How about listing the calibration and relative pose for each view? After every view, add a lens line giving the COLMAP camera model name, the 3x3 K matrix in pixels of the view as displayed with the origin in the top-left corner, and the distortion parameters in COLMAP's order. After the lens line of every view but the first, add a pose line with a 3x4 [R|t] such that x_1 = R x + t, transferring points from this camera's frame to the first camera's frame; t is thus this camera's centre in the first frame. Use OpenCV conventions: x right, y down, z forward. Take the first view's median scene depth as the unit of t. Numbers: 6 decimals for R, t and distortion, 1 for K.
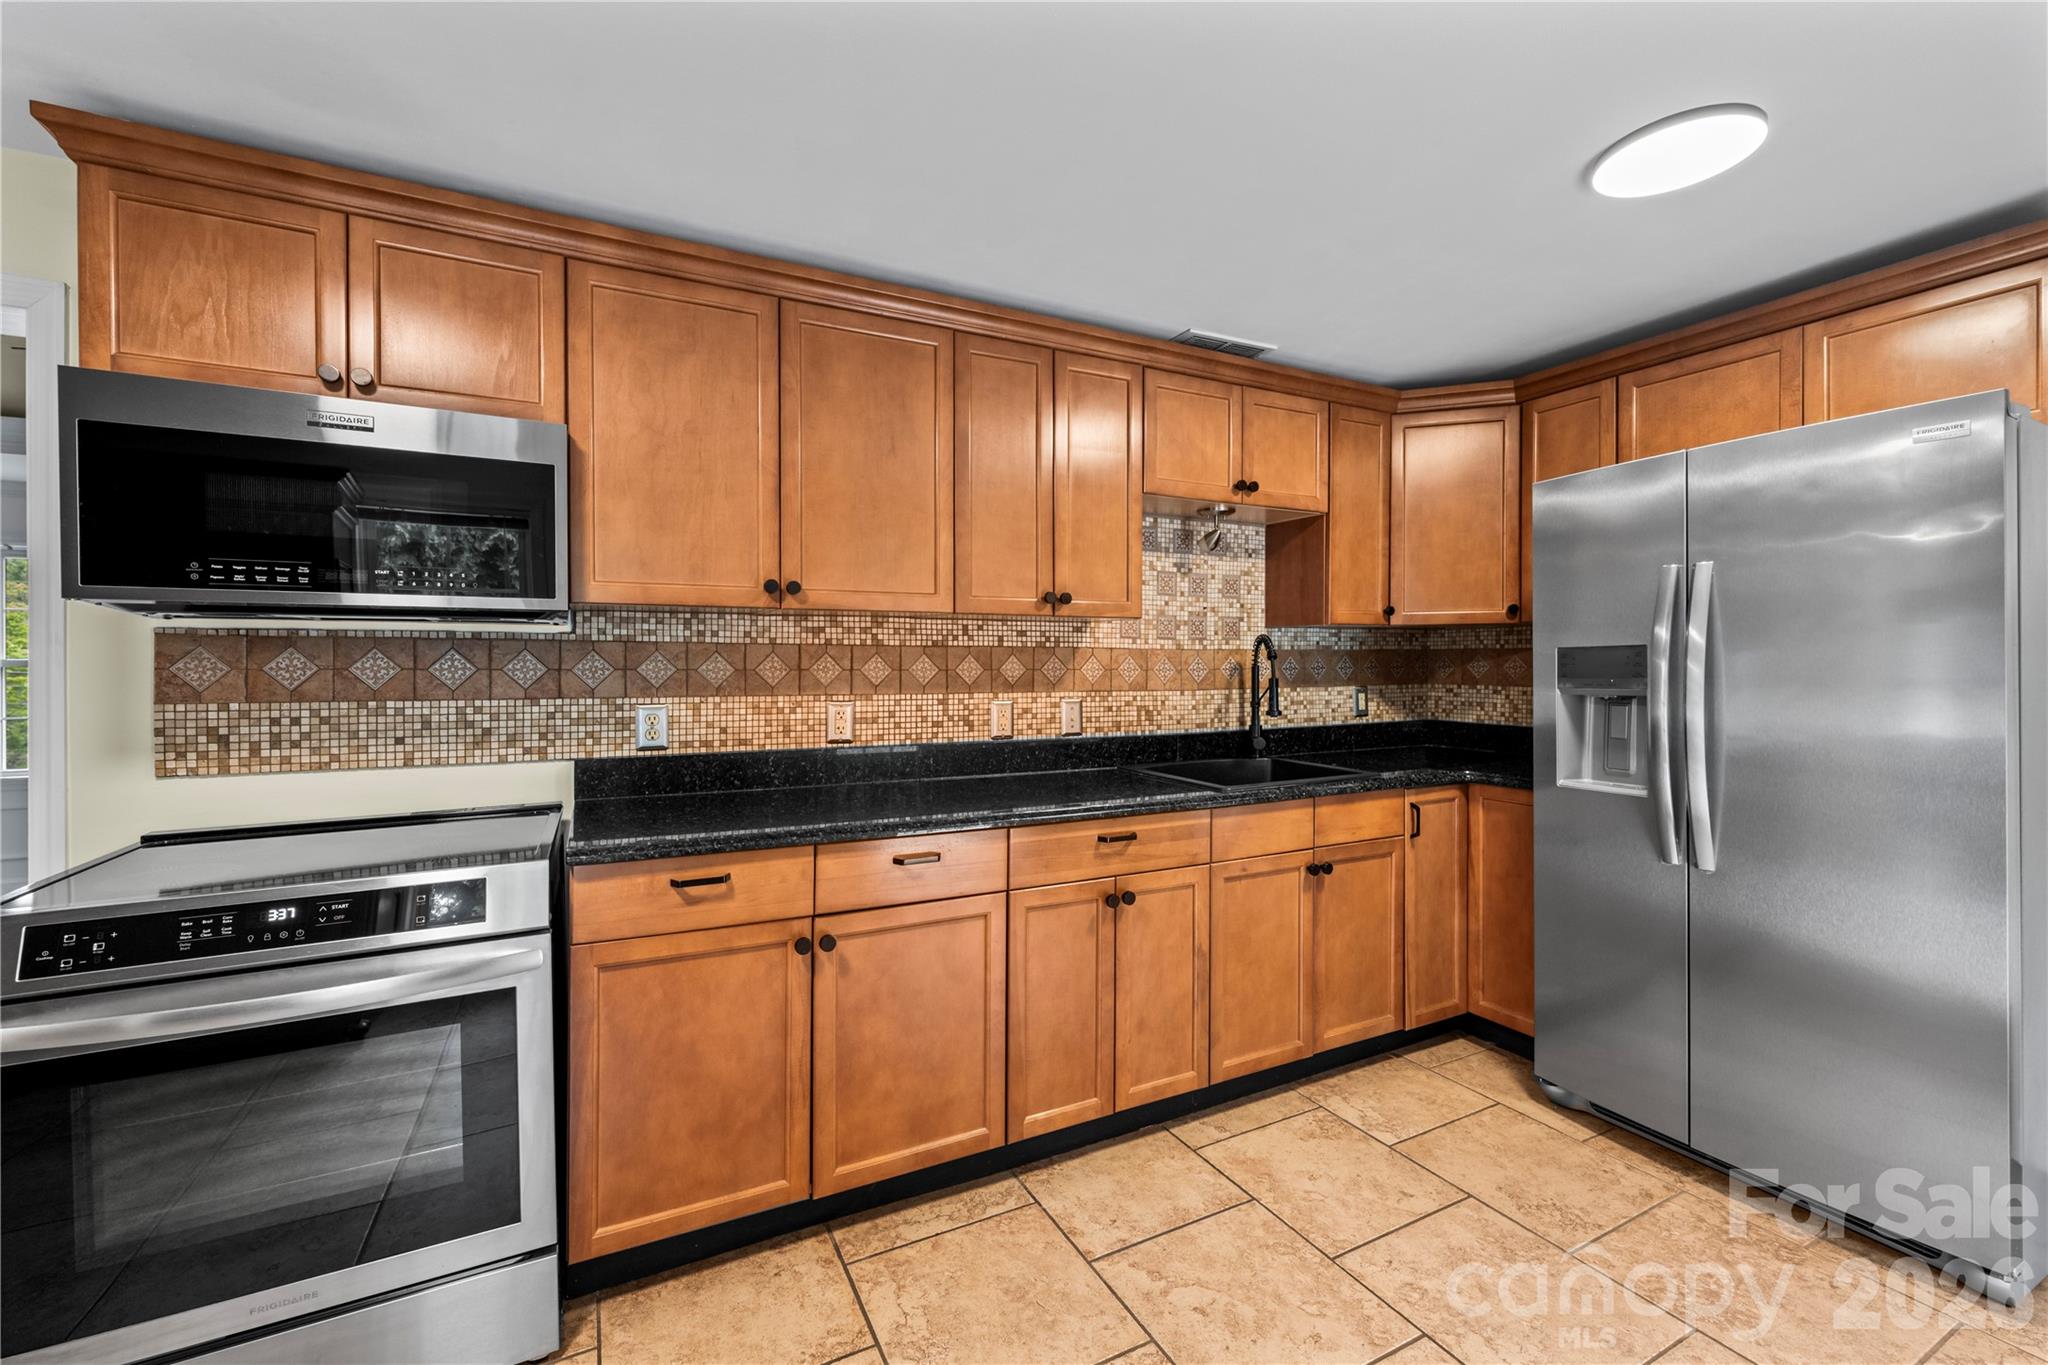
lens RADIAL K [[847.3, 0, 1026.9], [0, 847.3, 667.8], [0, 0, 1]] dist [0.000342, -0.000163]
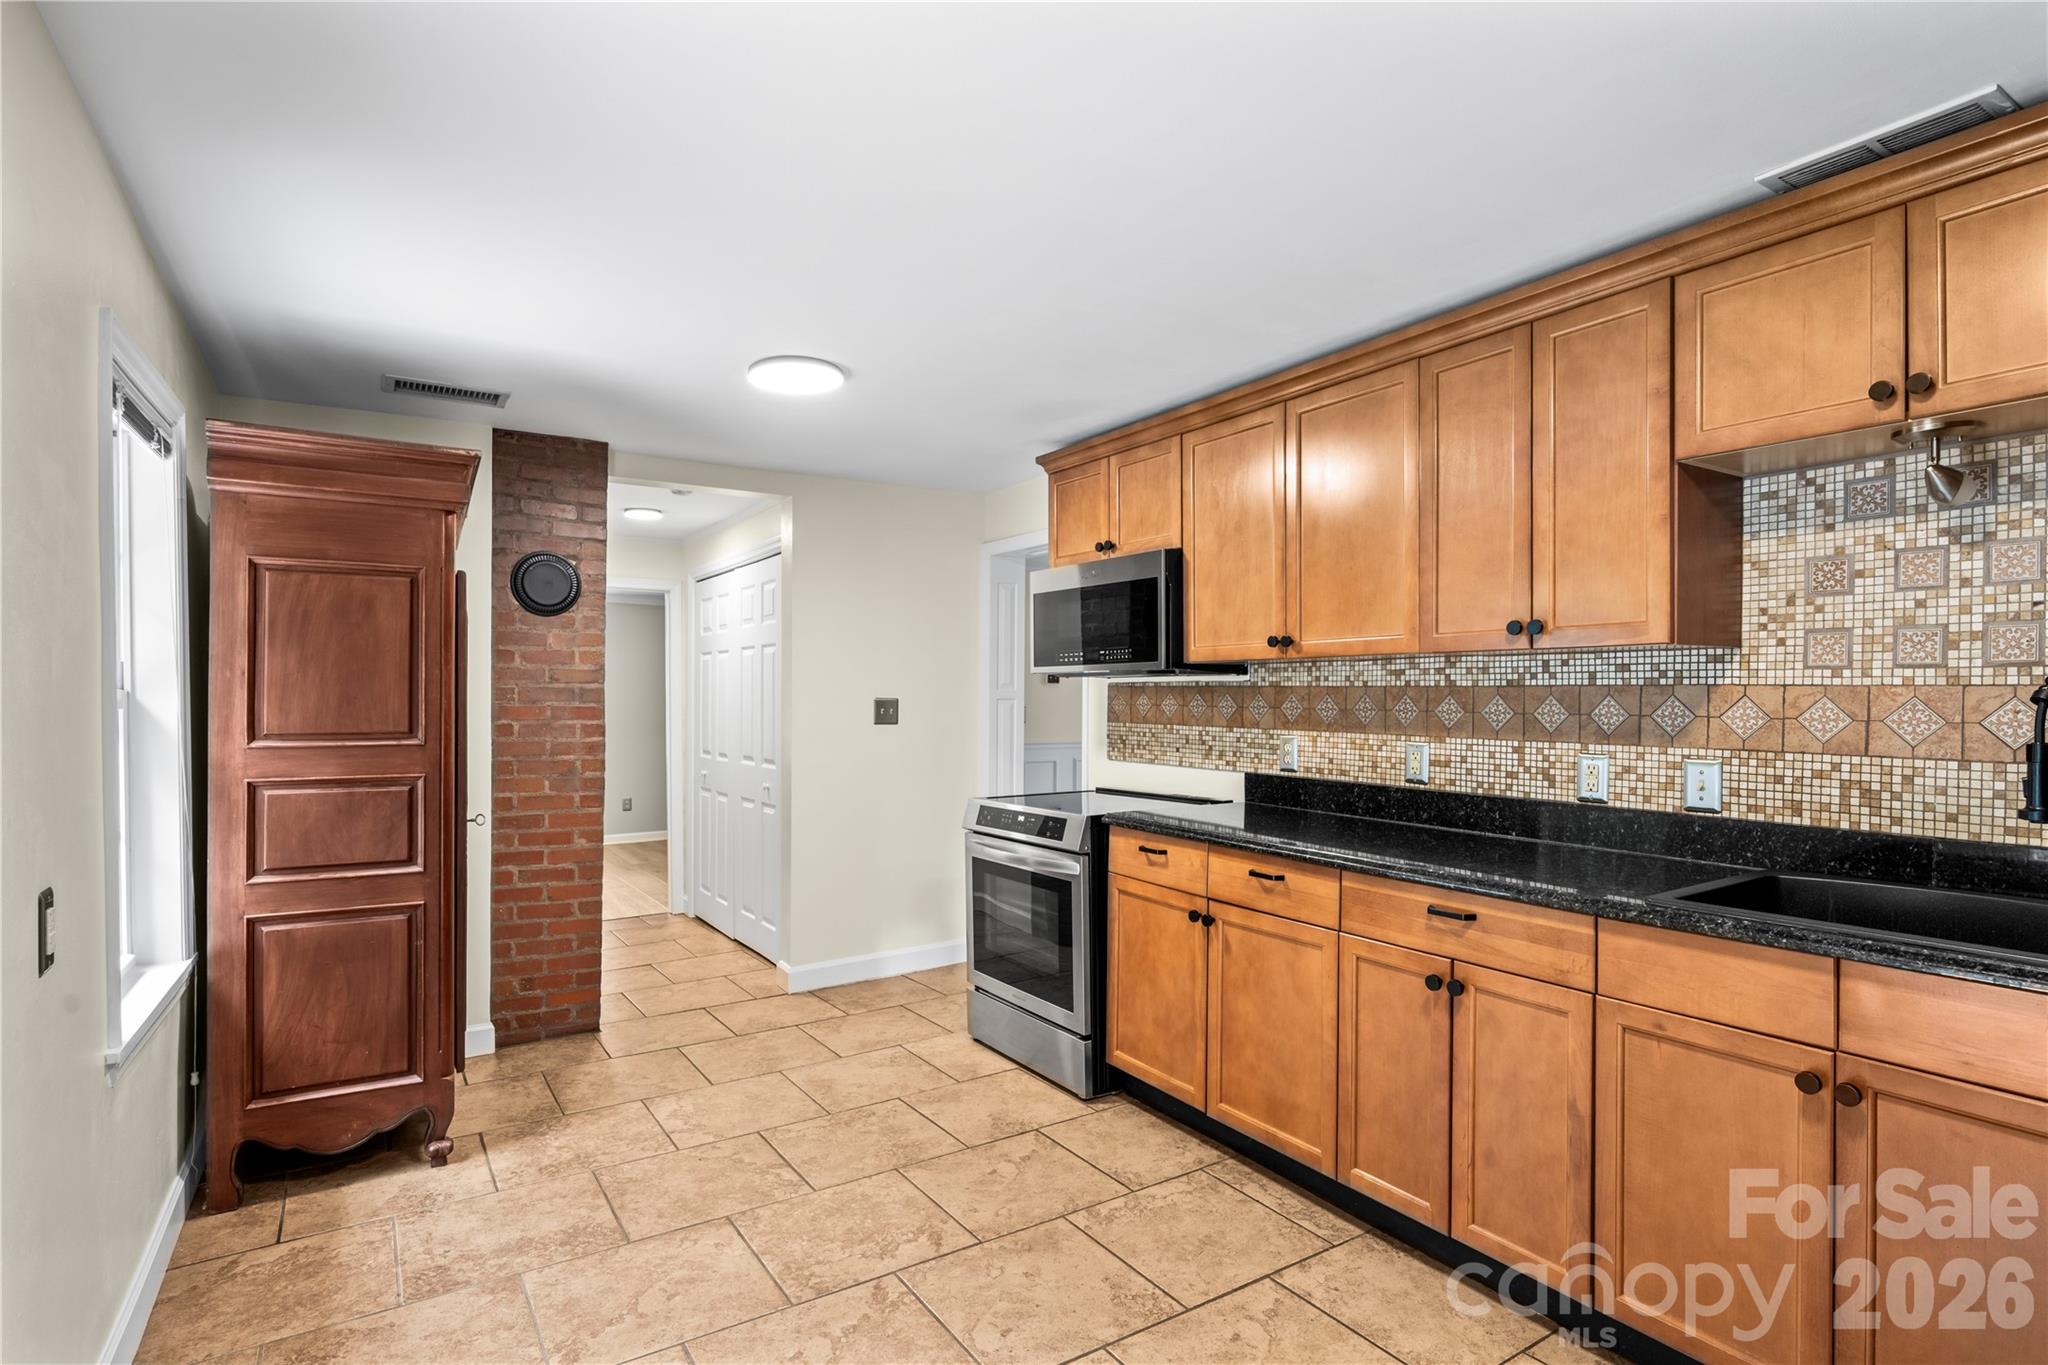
lens RADIAL K [[1019.2, 0, 1031.3], [0, 1019.2, 702.4], [0, 0, 1]] dist [-0.001803, -0.000154]
pose [[0.104987, 0.007797, -0.994443, 0.991667], [-0.008245, 0.999942, 0.006970, -0.013344], [0.994439, 0.007468, 0.105045, 0.436482]]
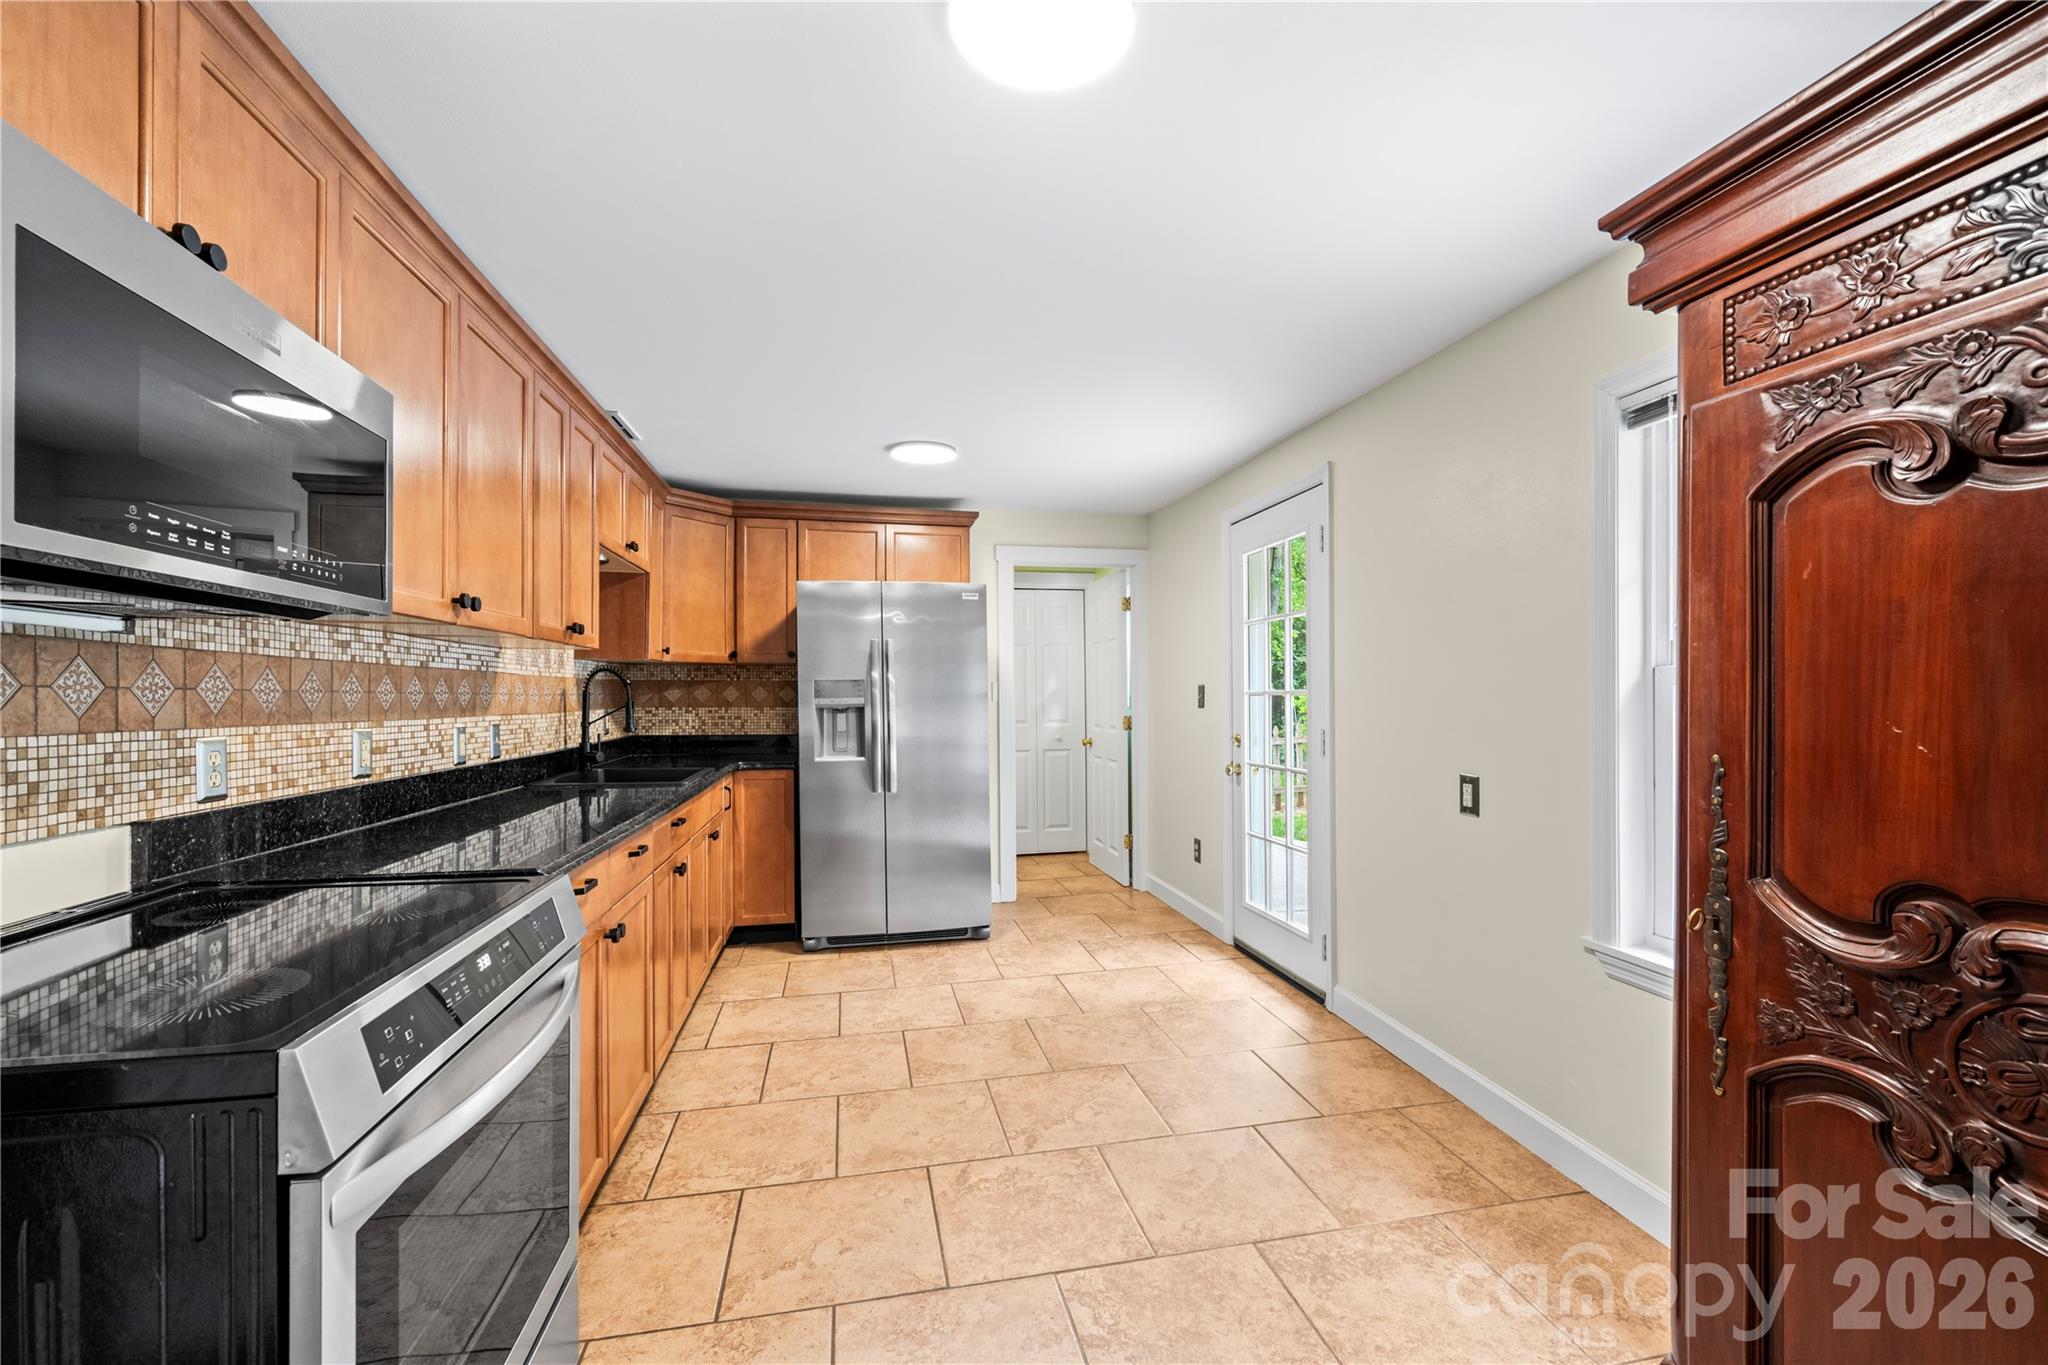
lens RADIAL K [[849.4, 0, 1032.4], [0, 849.4, 692.2], [0, 0, 1]] dist [-0.000289, -0.000129]
pose [[0.260169, 0.003876, 0.965555, -0.917537], [0.008500, 0.999944, -0.006305, 0.014367], [-0.965526, 0.009848, 0.260122, 0.132694]]
